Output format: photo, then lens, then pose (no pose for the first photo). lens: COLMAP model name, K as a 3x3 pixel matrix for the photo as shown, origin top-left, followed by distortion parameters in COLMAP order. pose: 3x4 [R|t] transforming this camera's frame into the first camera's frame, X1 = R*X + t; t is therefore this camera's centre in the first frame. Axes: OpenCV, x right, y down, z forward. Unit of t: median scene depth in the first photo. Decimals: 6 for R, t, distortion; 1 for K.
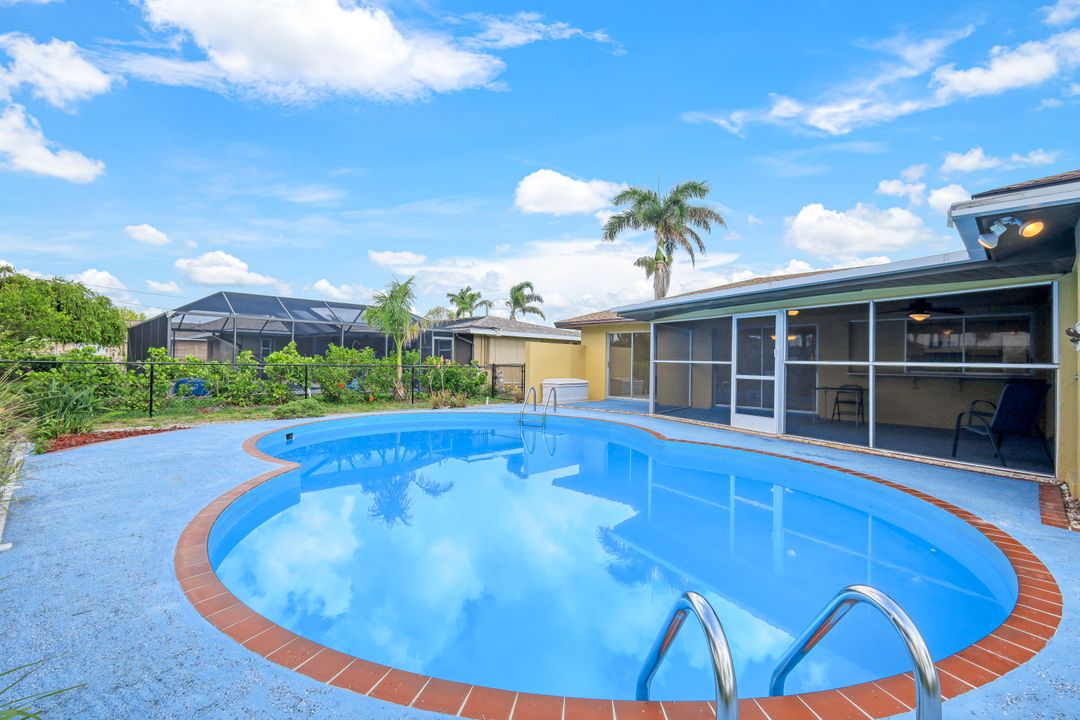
lens RADIAL K [[477.7, 0, 540.0], [0, 477.7, 360.0], [0, 0, 1]] dist [0.000432, 0.000066]
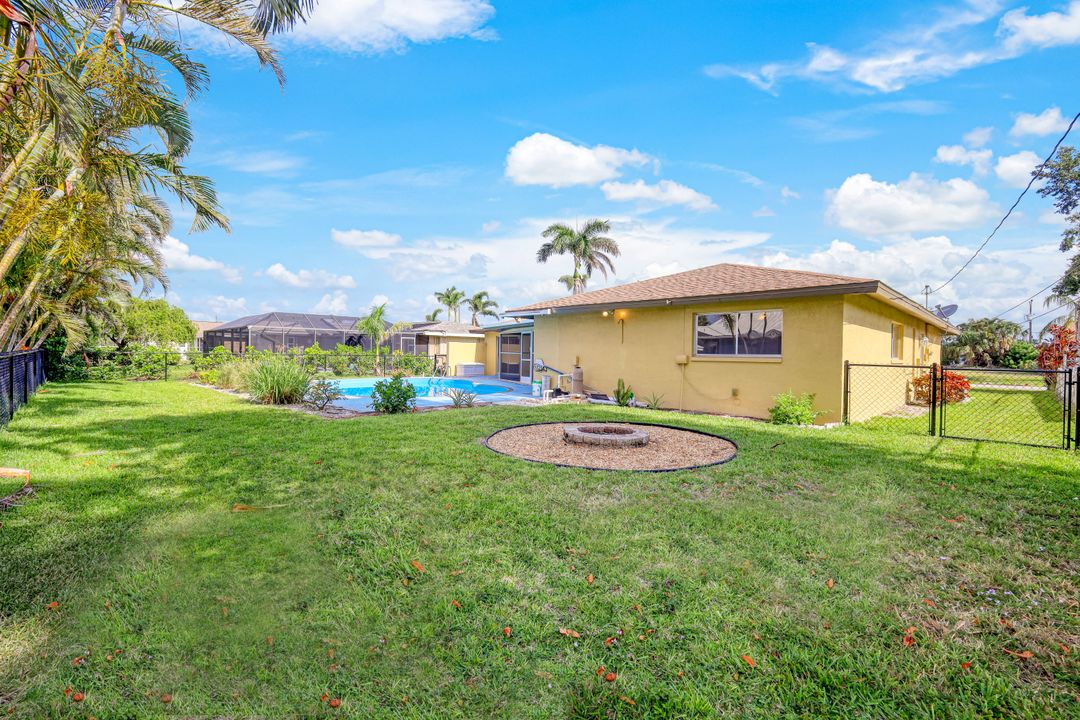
lens RADIAL K [[489.1, 0, 540.0], [0, 489.1, 360.0], [0, 0, 1]] dist [-0.000605, 0.000061]
pose [[0.999996, -0.002109, -0.002095, 0.308658], [0.002140, 0.999884, 0.015097, 0.003032], [0.002063, -0.015102, 0.999884, -0.794762]]
